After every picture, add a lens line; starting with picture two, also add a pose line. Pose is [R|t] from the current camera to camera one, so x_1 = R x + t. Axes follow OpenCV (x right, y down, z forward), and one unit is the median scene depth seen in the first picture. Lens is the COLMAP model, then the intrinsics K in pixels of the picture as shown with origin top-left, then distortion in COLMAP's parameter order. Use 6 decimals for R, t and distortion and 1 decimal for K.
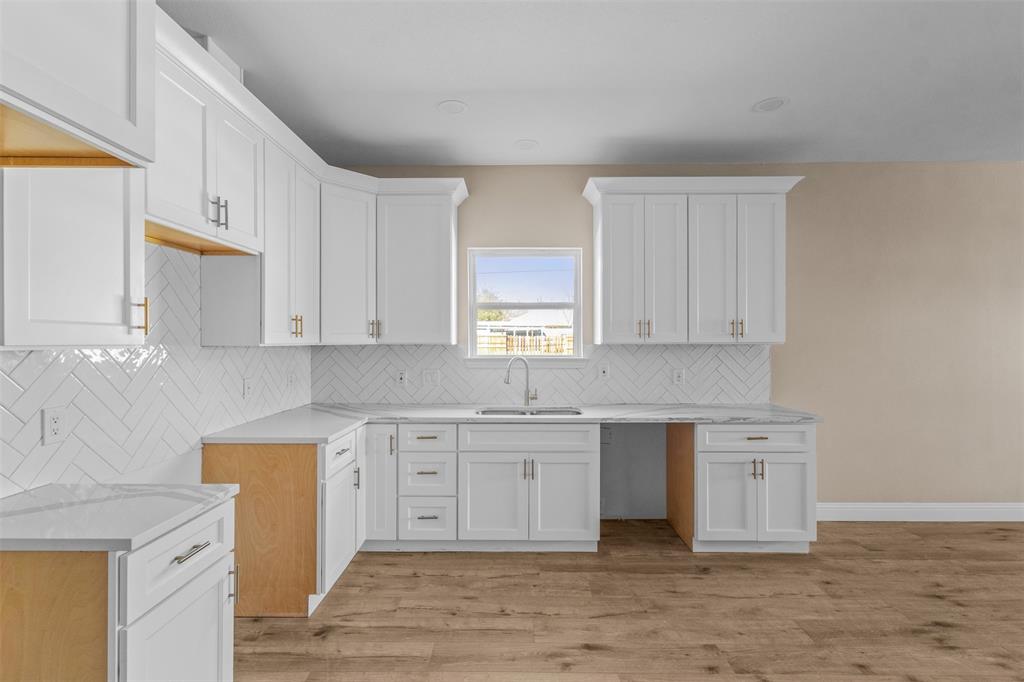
lens RADIAL K [[475.7, 0, 512.2], [0, 475.7, 340.8], [0, 0, 1]] dist [0.005688, -0.000134]
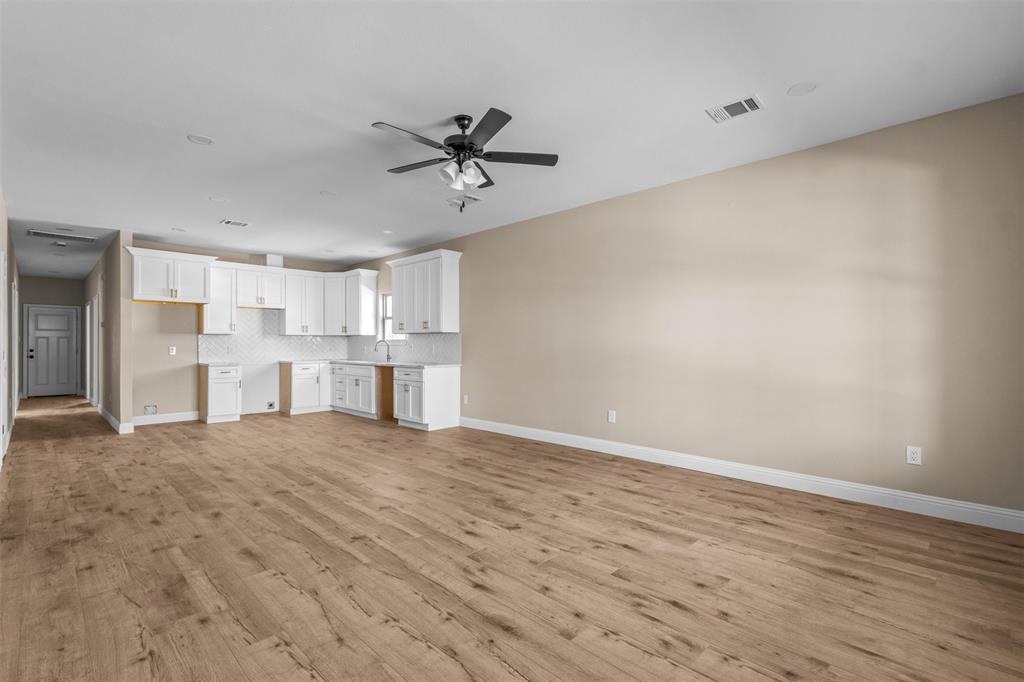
lens RADIAL K [[475.7, 0, 519.2], [0, 475.7, 347.1], [0, 0, 1]] dist [0.005688, -0.000134]
pose [[0.722995, 0.001883, -0.690851, 2.425810], [0.005030, 0.999955, 0.007990, 0.062097], [0.690835, -0.009251, 0.722953, -0.254364]]
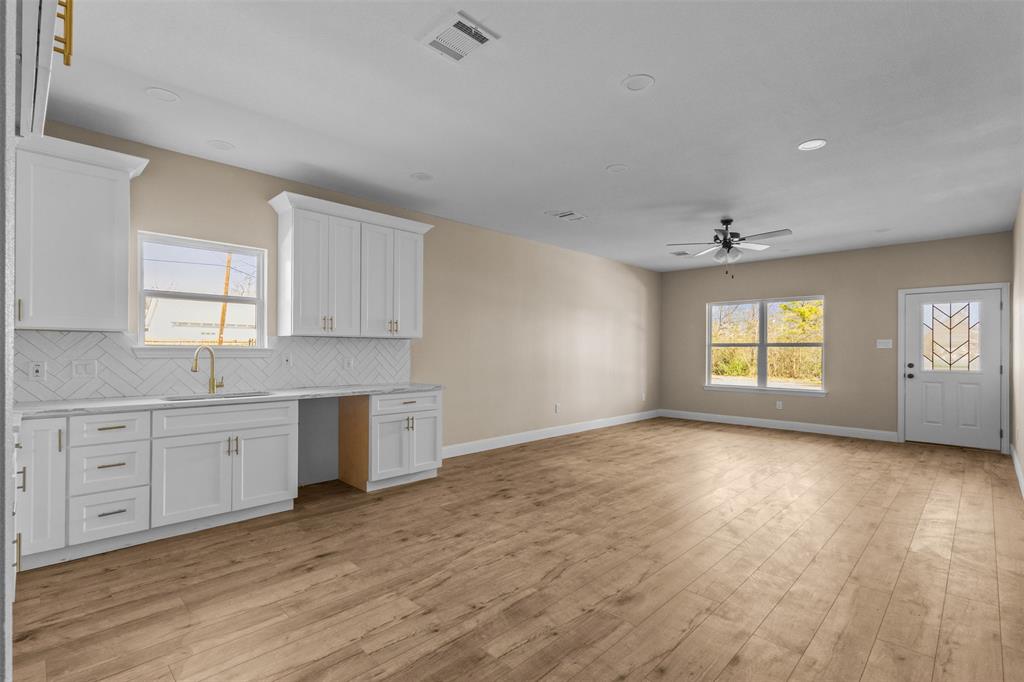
lens RADIAL K [[475.7, 0, 514.3], [0, 475.7, 345.1], [0, 0, 1]] dist [0.005688, -0.000134]
pose [[0.692745, 0.010348, 0.721108, -0.306160], [-0.006559, 0.999946, -0.008048, 0.041494], [-0.721152, 0.000846, 0.692776, -0.224464]]
